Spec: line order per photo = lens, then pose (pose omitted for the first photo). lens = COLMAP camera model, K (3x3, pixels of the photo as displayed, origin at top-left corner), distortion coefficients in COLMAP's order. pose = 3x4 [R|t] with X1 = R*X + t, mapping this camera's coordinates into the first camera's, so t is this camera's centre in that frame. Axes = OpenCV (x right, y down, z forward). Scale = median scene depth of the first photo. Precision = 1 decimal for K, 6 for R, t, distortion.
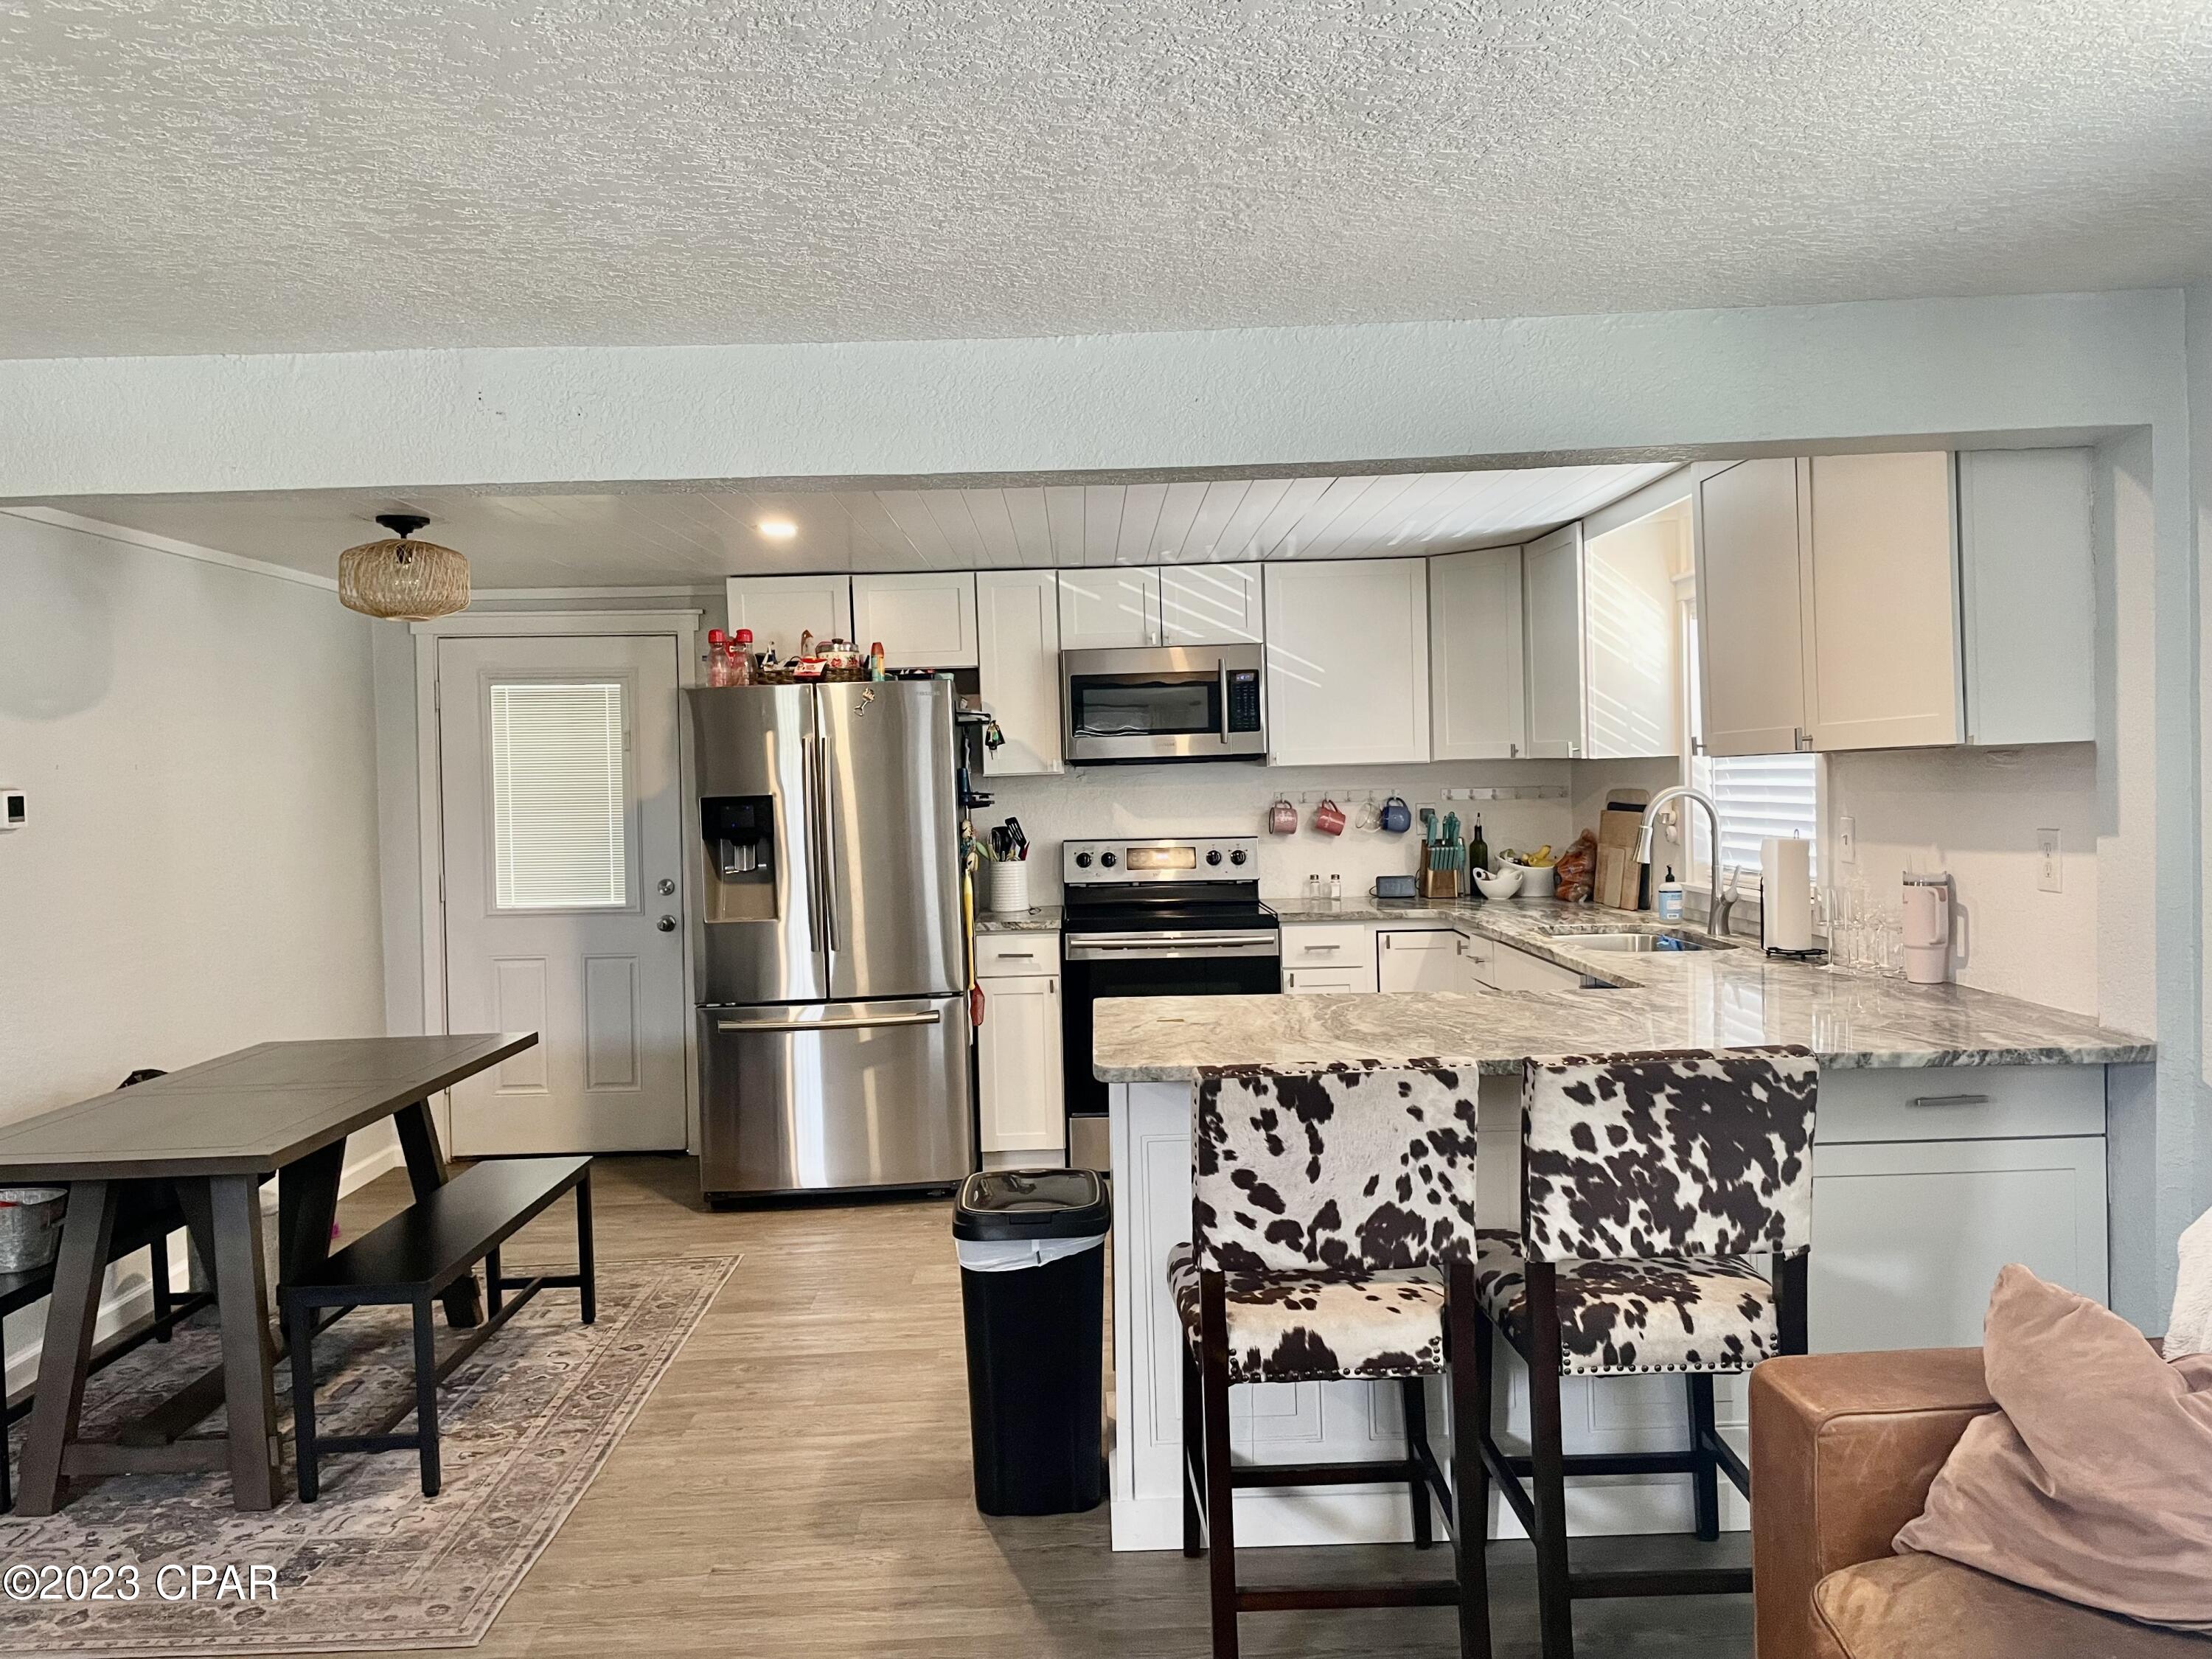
lens RADIAL K [[1679.8, 0, 1097.4], [0, 1679.8, 820.2], [0, 0, 1]] dist [0.097630, -0.135674]
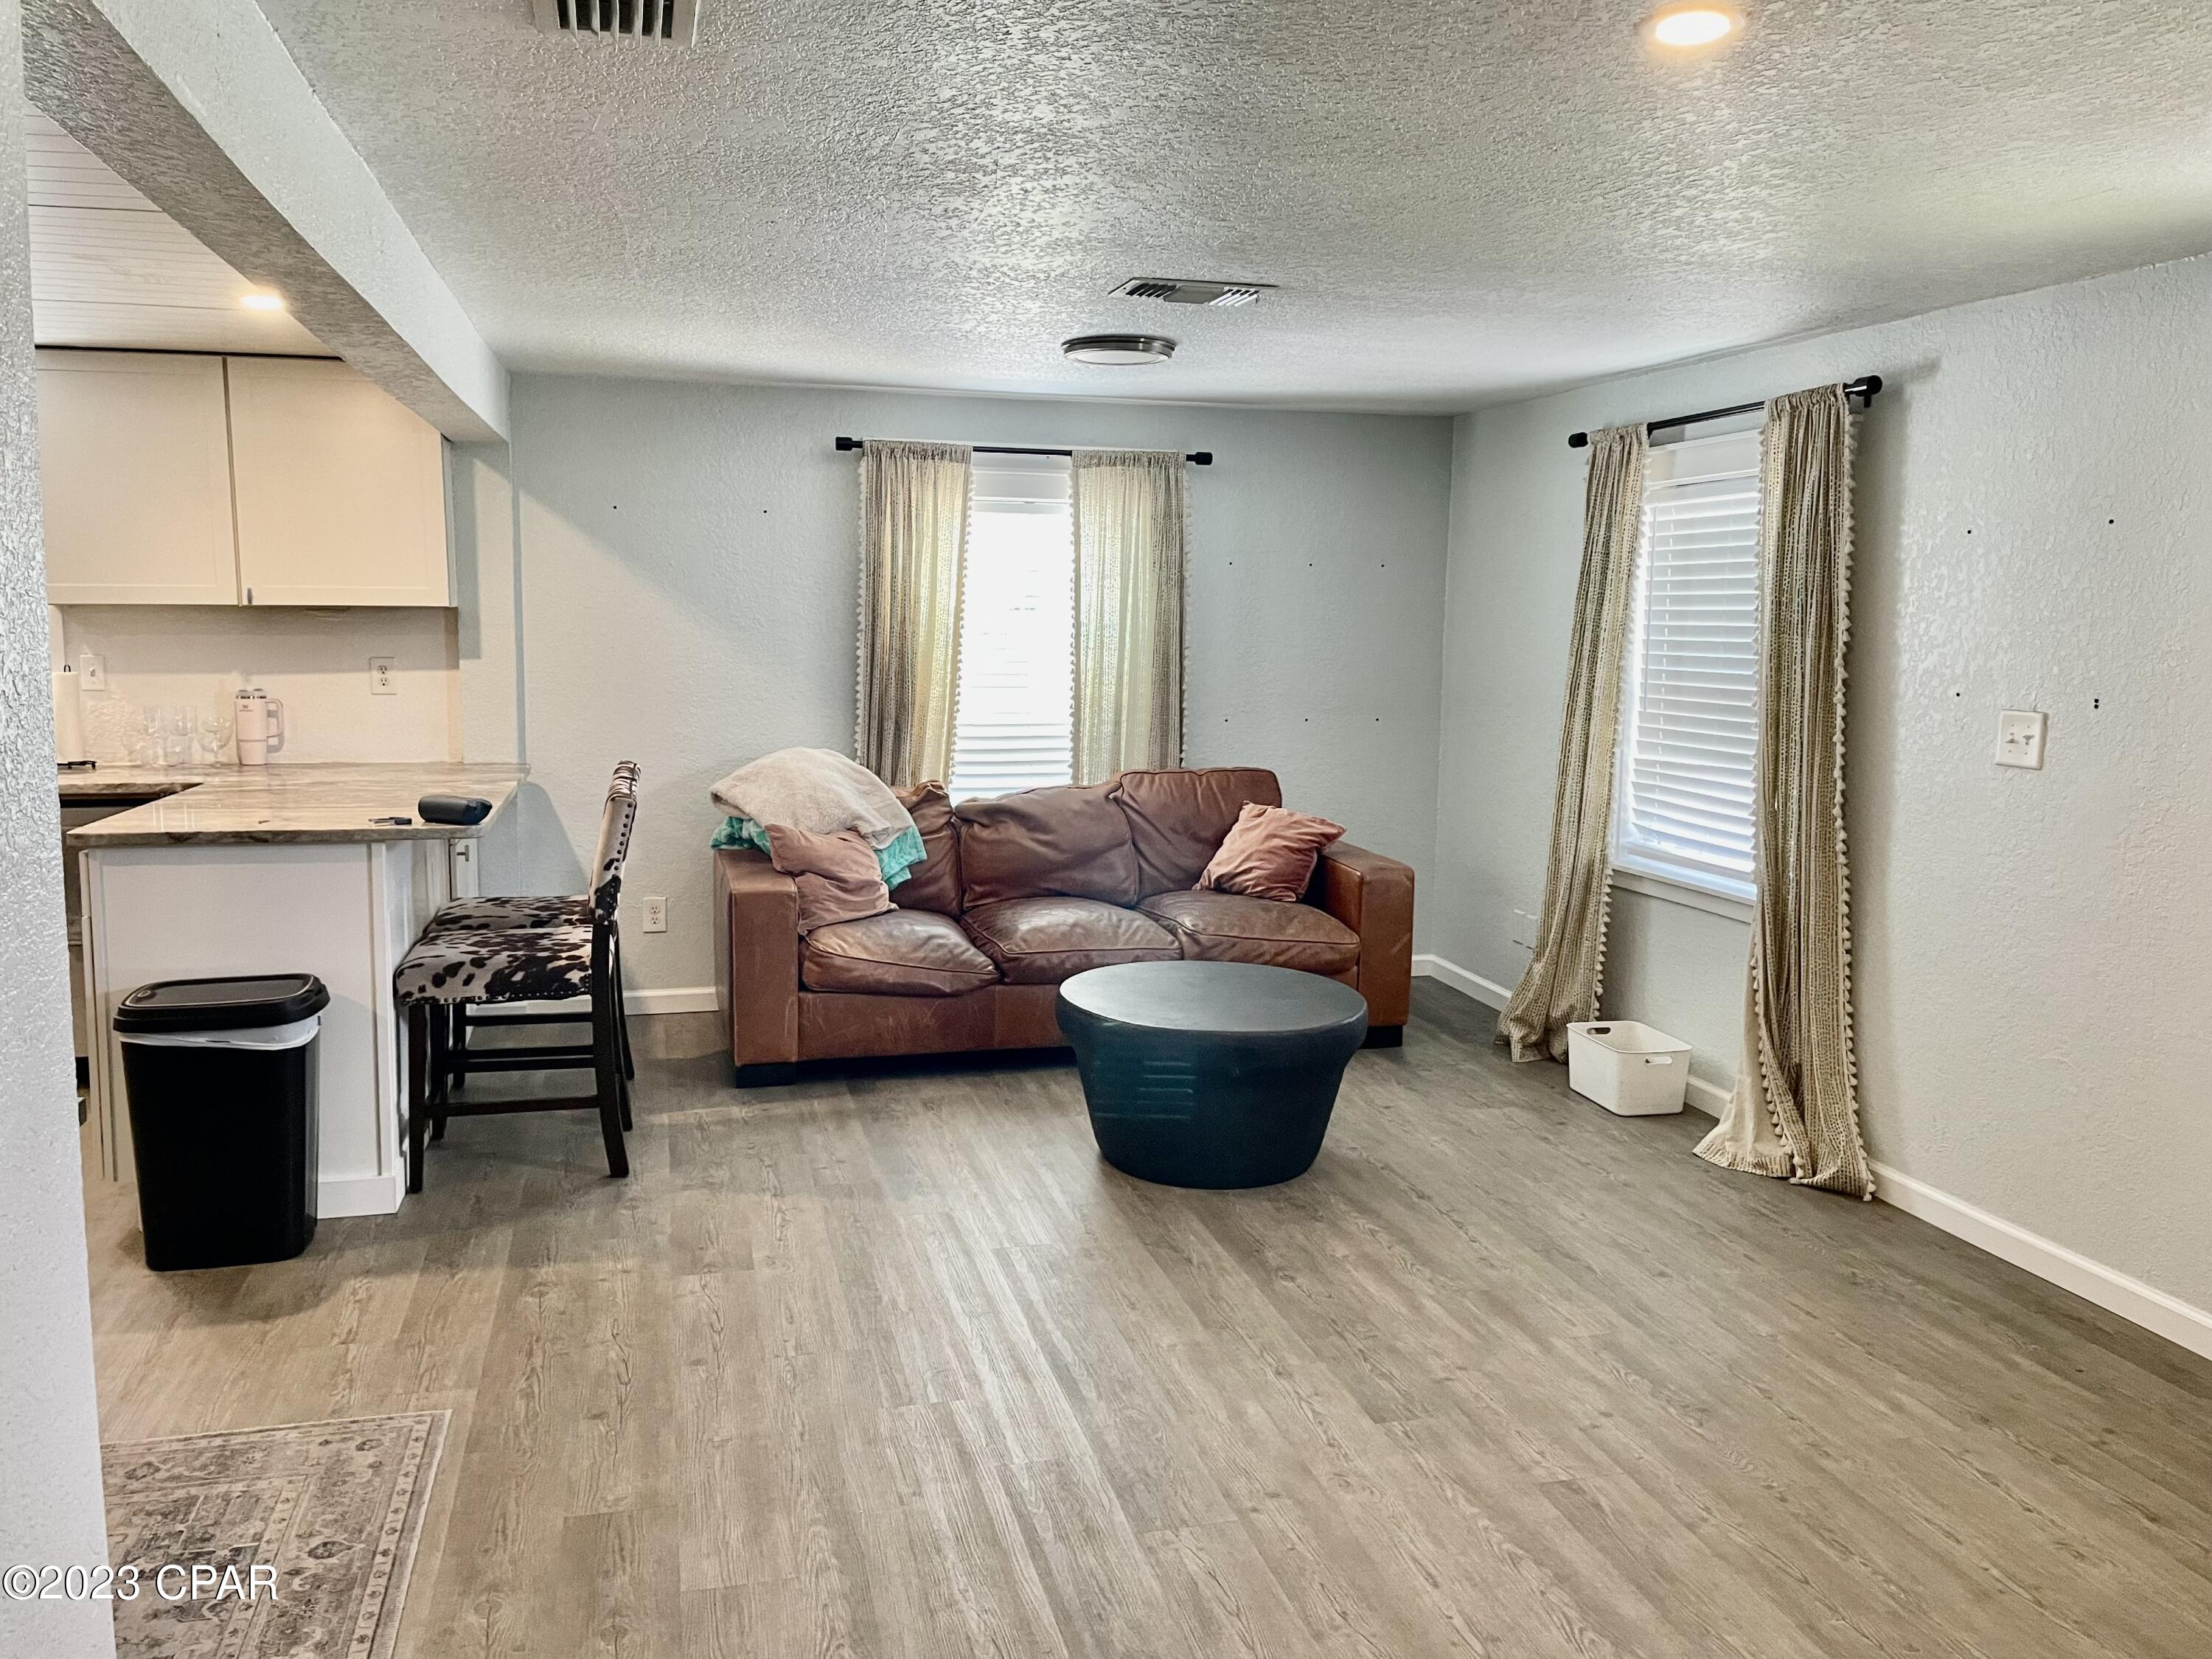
lens RADIAL K [[1679.8, 0, 1097.4], [0, 1679.8, 820.2], [0, 0, 1]] dist [0.097630, -0.135674]
pose [[-0.236222, -0.093759, 0.967165, -1.278152], [0.028531, 0.994236, 0.103352, 0.011577], [-0.971280, 0.052008, -0.232185, 0.727599]]
